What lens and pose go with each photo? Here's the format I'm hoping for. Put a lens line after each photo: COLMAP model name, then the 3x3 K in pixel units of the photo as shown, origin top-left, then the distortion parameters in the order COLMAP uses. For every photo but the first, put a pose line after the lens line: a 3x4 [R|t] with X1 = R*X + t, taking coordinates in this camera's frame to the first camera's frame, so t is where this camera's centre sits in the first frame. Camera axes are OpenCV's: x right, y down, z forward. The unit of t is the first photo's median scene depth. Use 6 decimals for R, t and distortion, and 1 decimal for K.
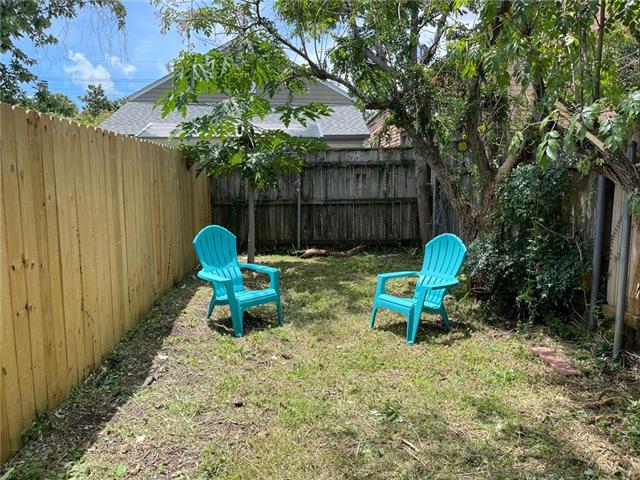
lens RADIAL K [[427.1, 0, 320.0], [0, 427.1, 240.0], [0, 0, 1]] dist [0.029317, -0.003131]
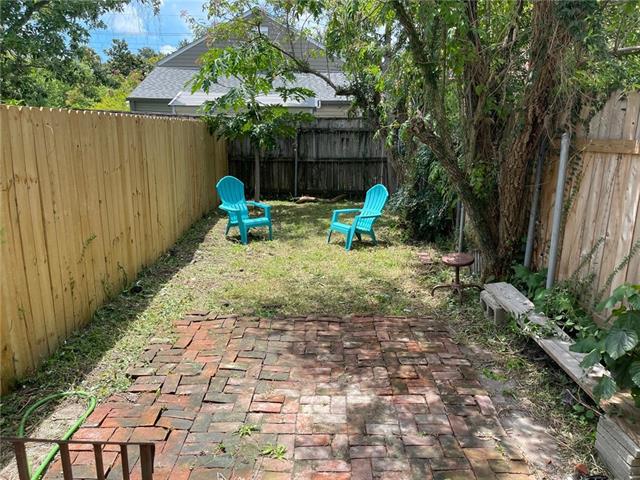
lens RADIAL K [[427.1, 0, 320.0], [0, 427.1, 240.0], [0, 0, 1]] dist [0.029317, -0.003131]
pose [[0.998876, 0.024511, -0.040572, 0.112572], [-0.020104, 0.994198, 0.105671, 0.019337], [0.042927, -0.104736, 0.993573, -0.415267]]
